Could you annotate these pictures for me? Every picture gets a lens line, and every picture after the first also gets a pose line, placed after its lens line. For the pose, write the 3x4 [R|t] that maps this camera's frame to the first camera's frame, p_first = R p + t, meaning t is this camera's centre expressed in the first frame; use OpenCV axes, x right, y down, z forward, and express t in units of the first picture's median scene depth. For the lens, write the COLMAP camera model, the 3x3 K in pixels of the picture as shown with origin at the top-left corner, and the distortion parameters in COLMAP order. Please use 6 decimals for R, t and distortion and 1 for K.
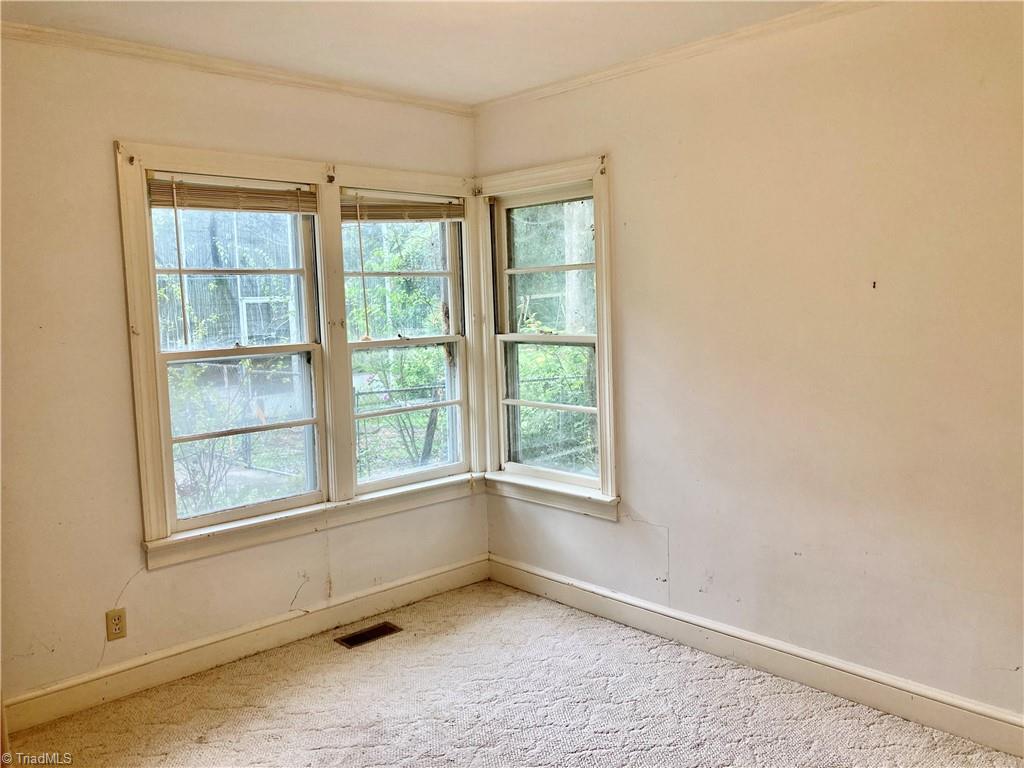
lens RADIAL K [[835.3, 0, 512.8], [0, 835.3, 353.0], [0, 0, 1]] dist [0.008529, 0.000556]
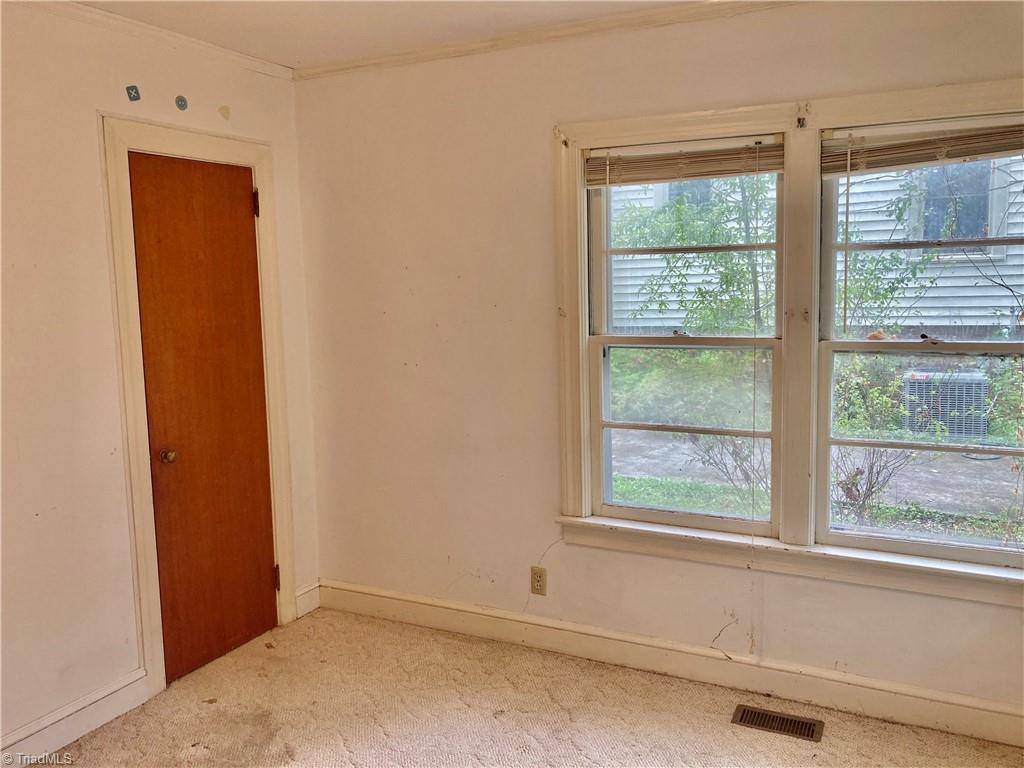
lens RADIAL K [[841.2, 0, 512.4], [0, 841.2, 361.8], [0, 0, 1]] dist [0.011367, 0.013147]
pose [[0.353252, 0.115526, -0.928368, 0.424789], [-0.052617, 0.993229, 0.103576, -0.059460], [0.934047, 0.012259, 0.356939, 0.494569]]
